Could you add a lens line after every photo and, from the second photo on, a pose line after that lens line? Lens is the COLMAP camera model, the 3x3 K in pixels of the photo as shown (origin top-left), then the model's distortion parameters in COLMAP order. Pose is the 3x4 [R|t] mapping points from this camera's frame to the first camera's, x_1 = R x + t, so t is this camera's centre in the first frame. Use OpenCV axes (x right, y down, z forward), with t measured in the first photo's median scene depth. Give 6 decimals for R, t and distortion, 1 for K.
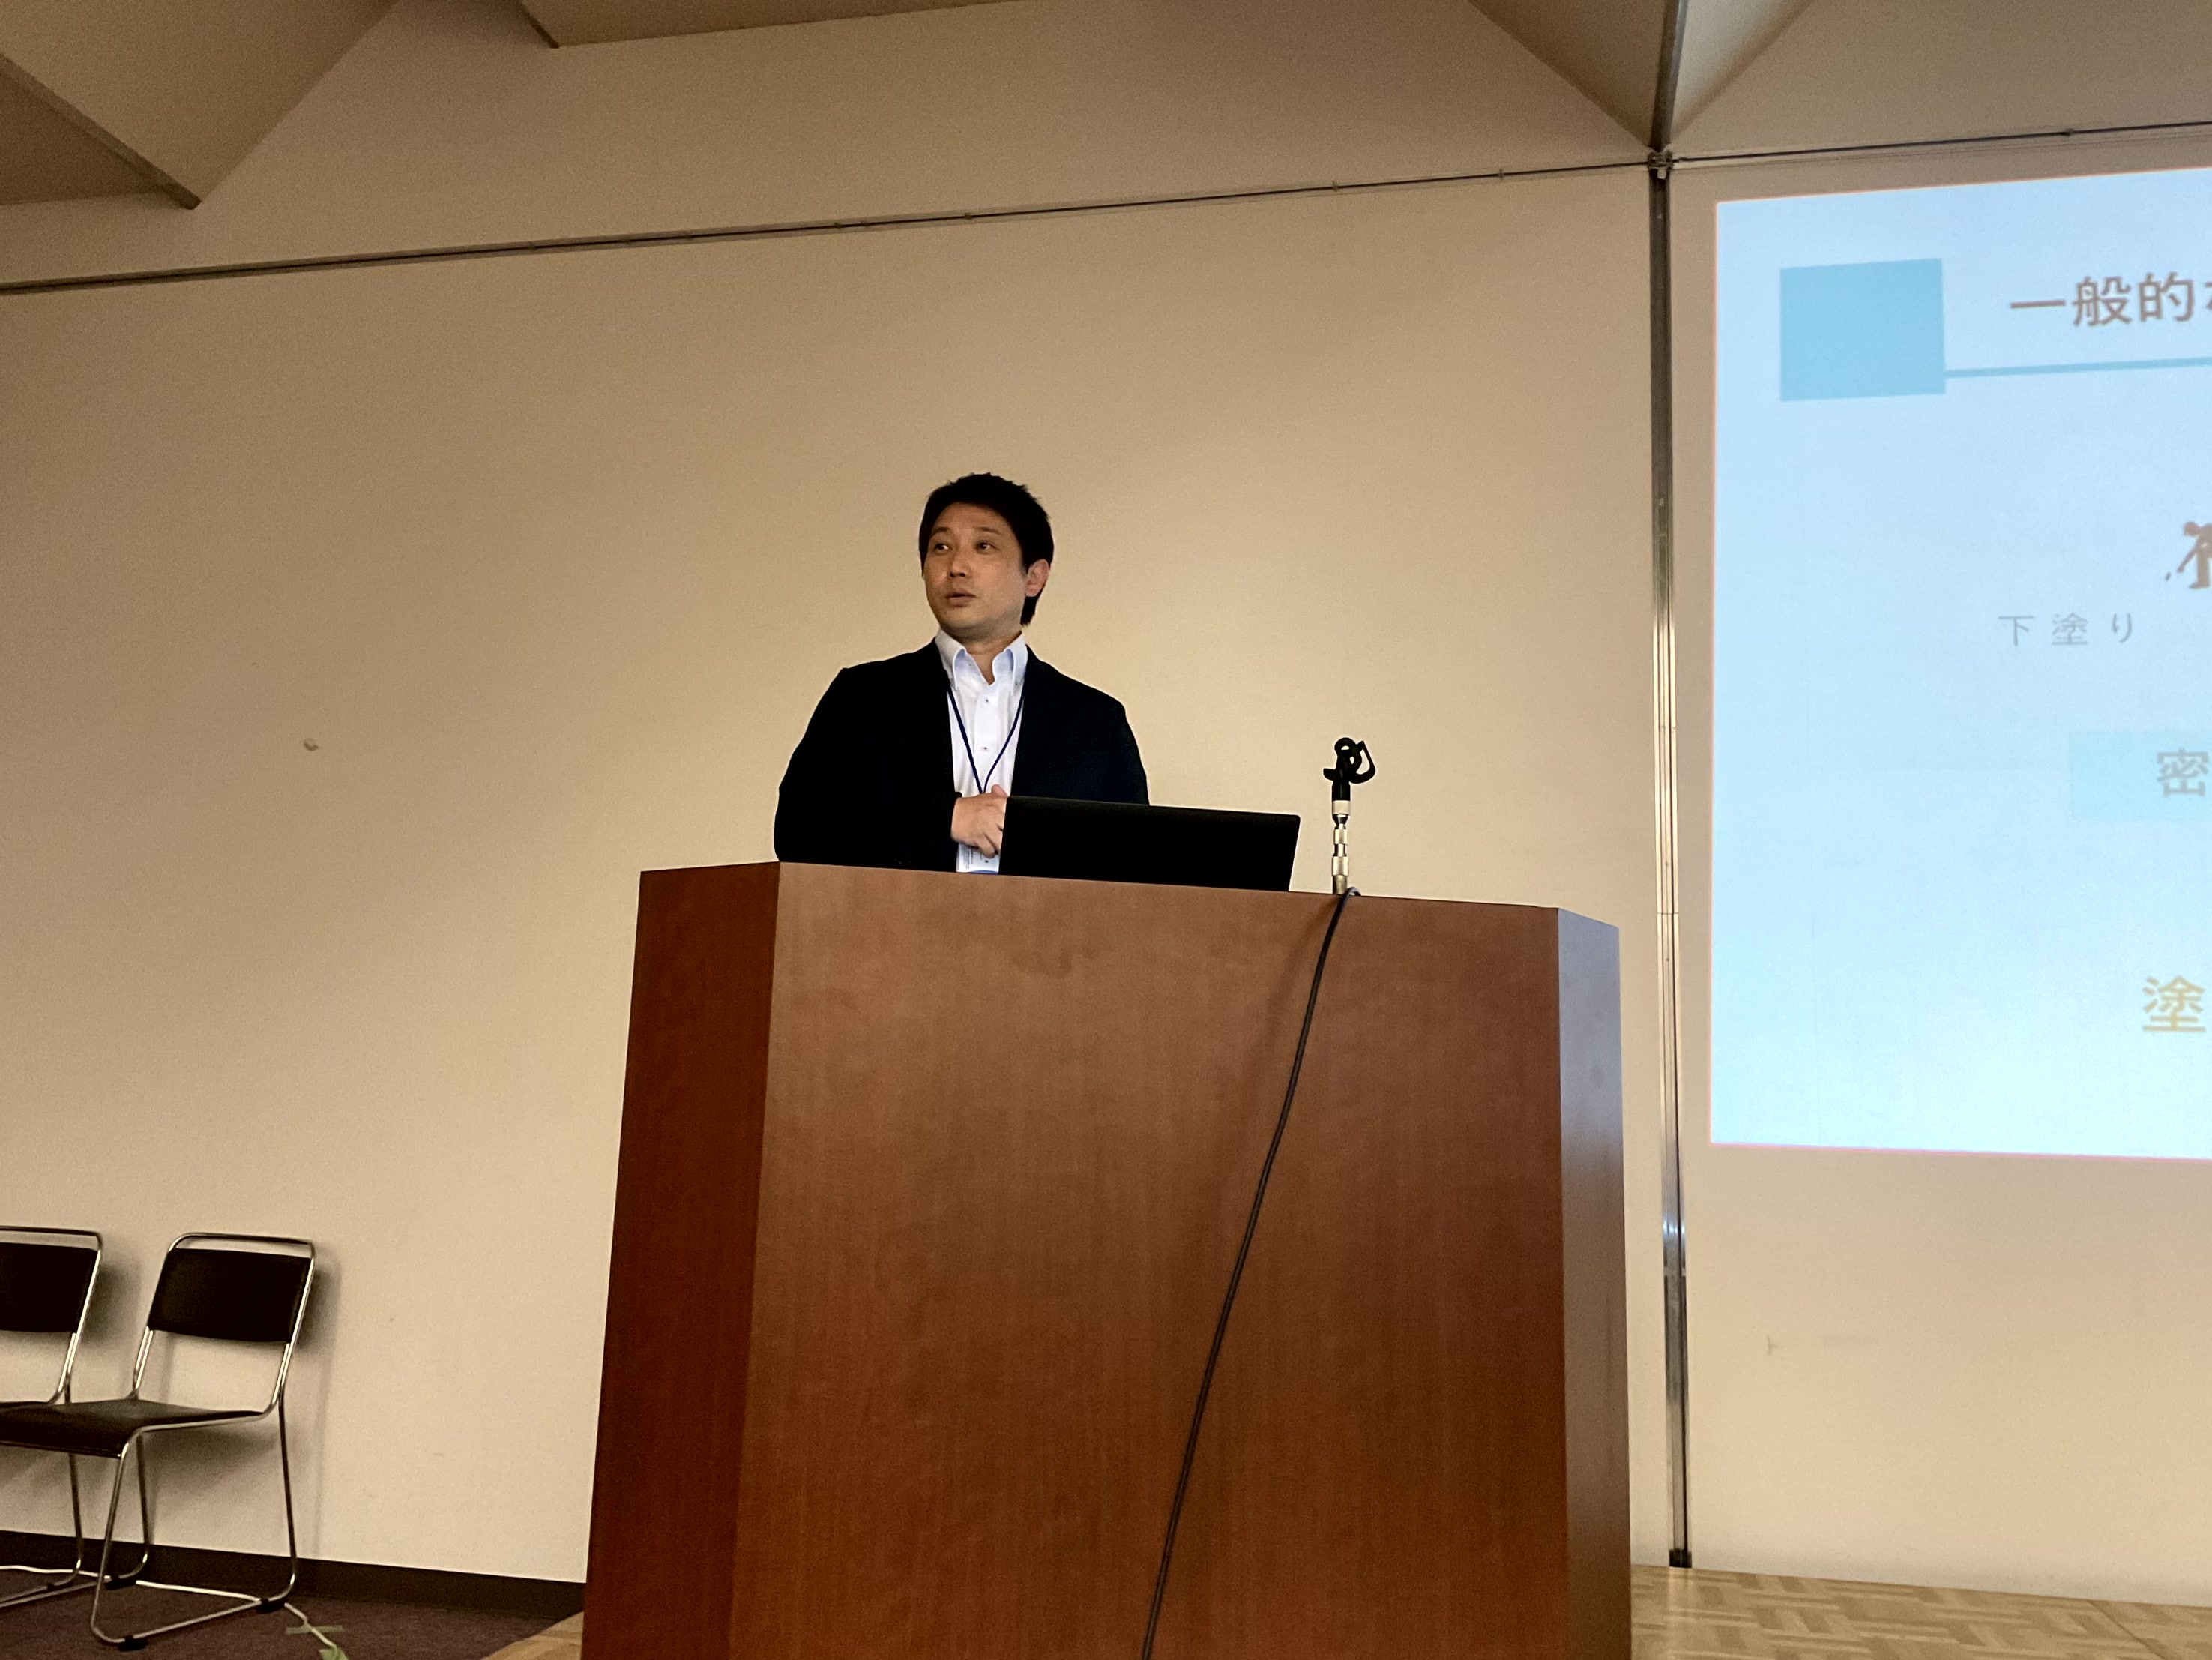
lens RADIAL K [[2020.2, 0, 1072.2], [0, 2020.2, 812.0], [0, 0, 1]] dist [0.042580, -0.060469]
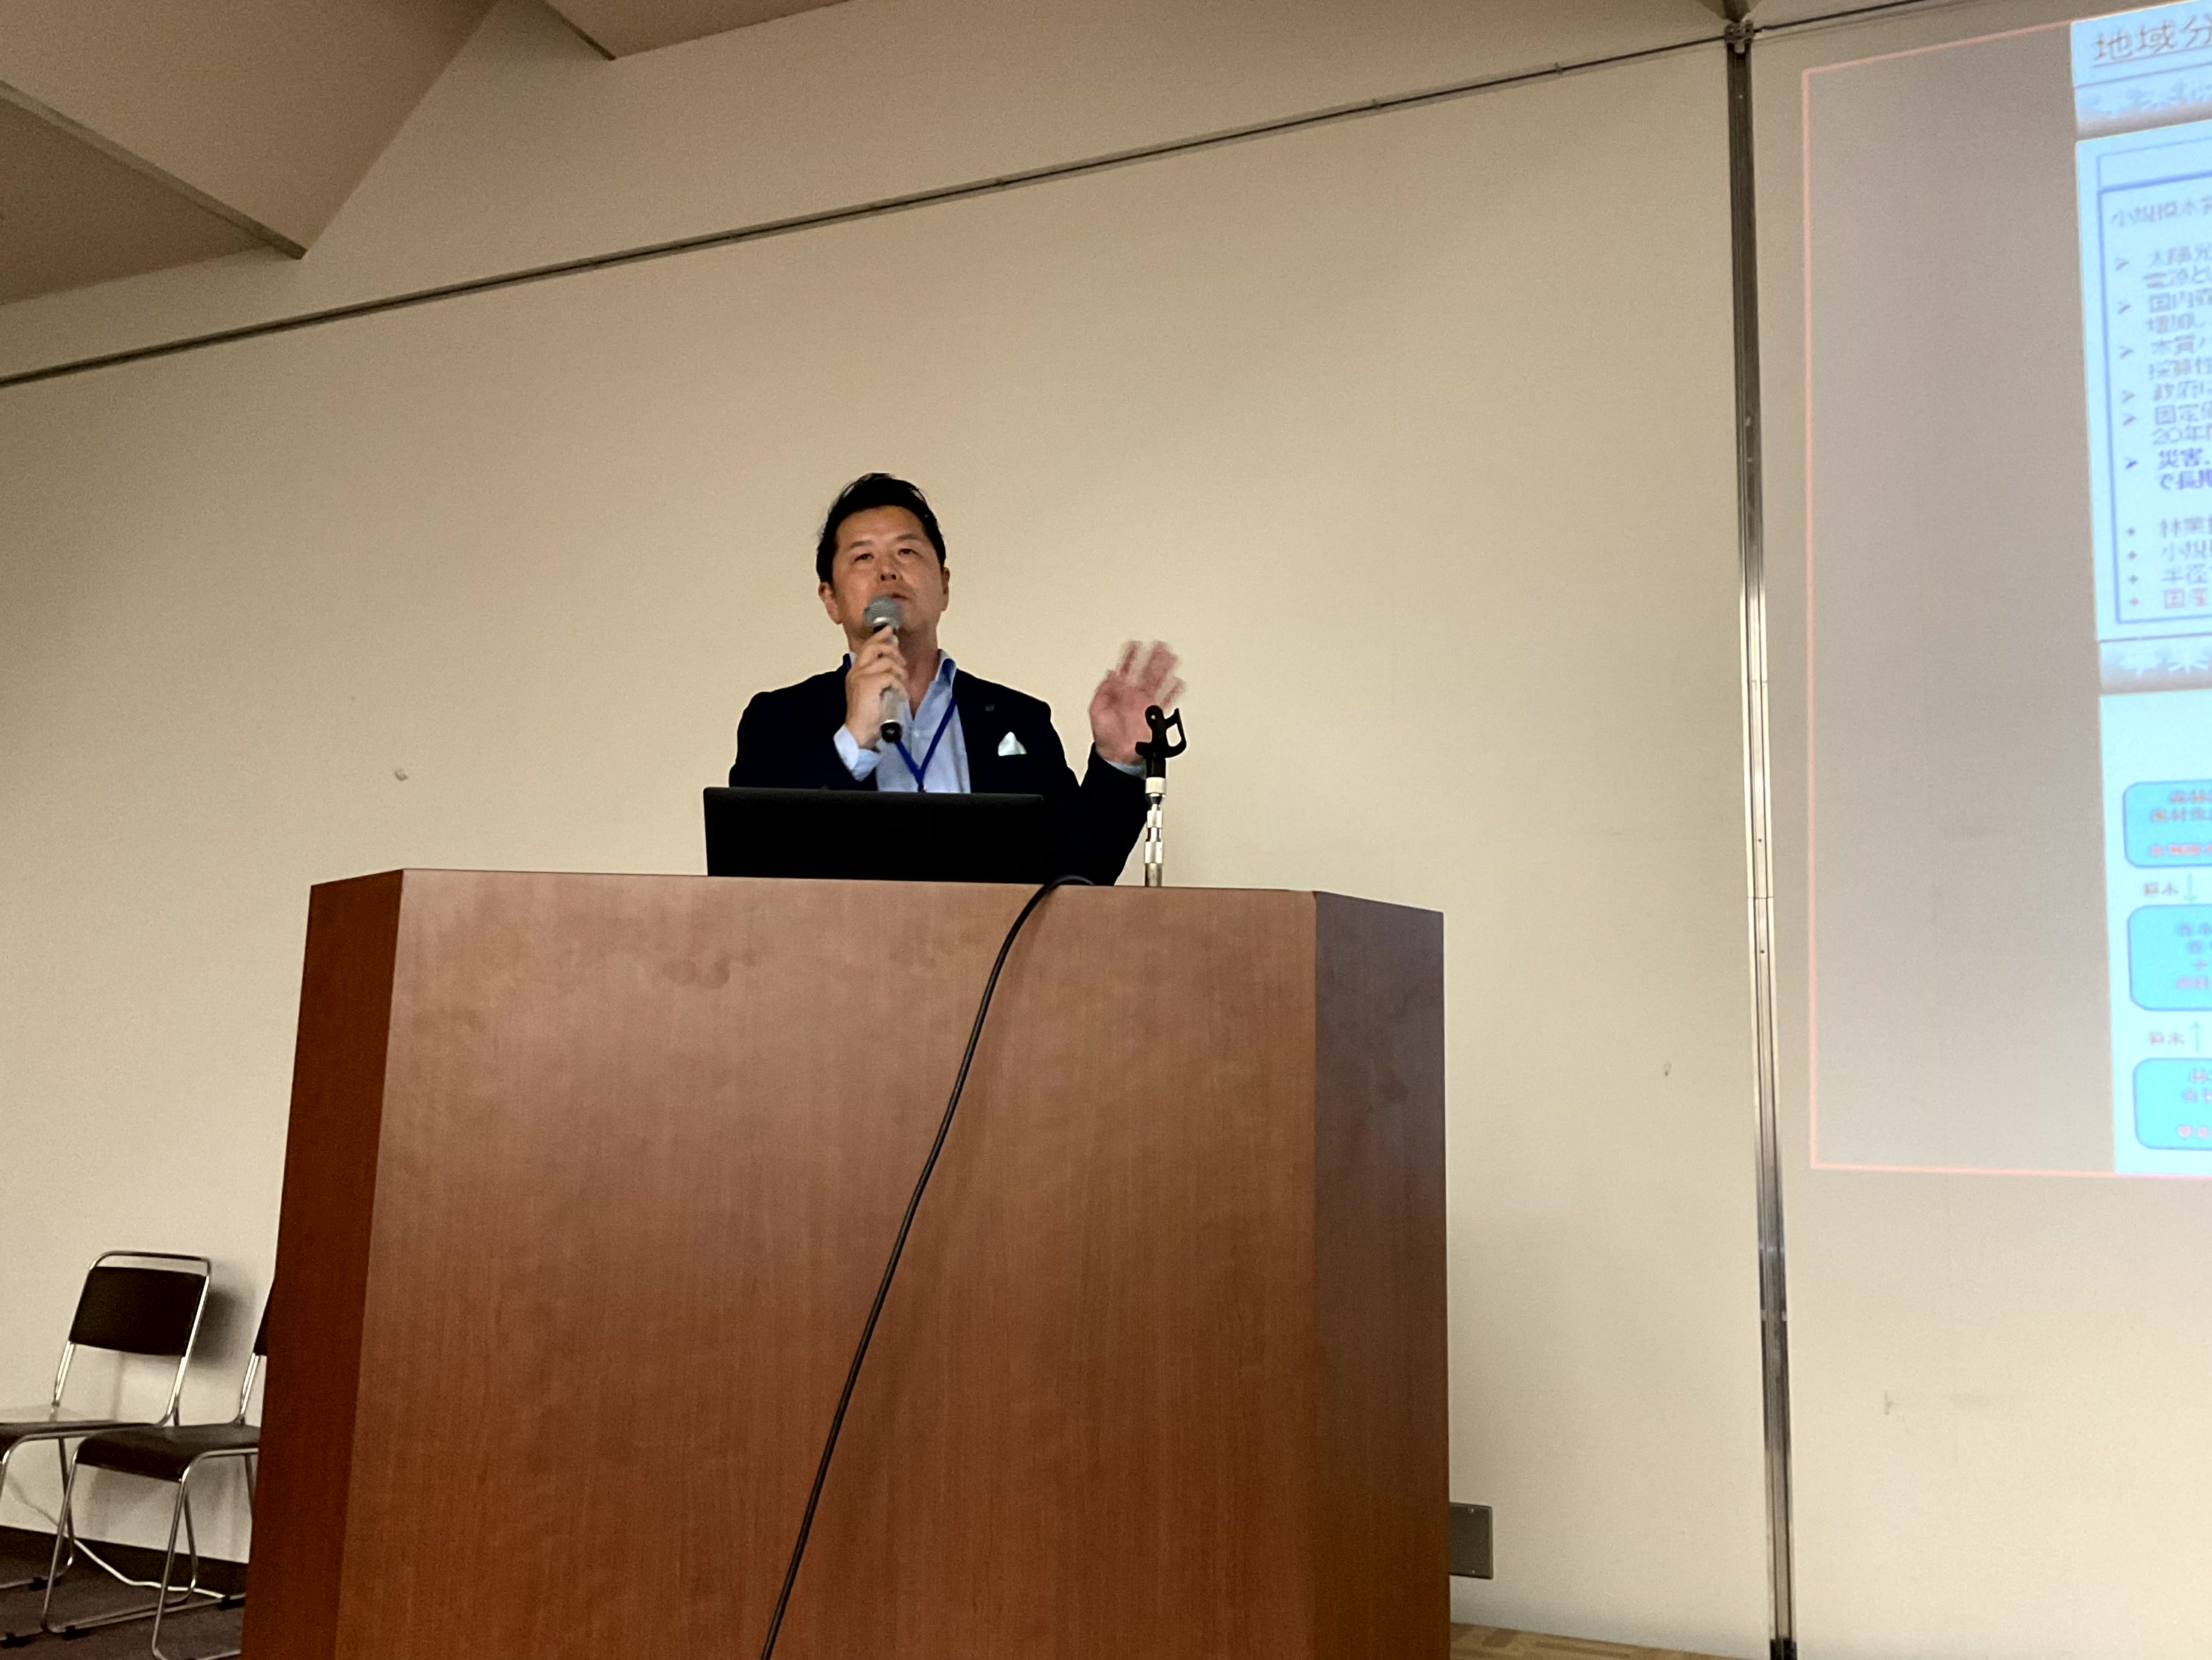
lens RADIAL K [[2020.2, 0, 1088.8], [0, 2020.2, 815.6], [0, 0, 1]] dist [0.042580, -0.060469]
pose [[0.975992, -0.041975, -0.213721, 0.235254], [0.040511, 0.999116, -0.011226, 0.015520], [0.214004, 0.002299, 0.976830, 0.113954]]
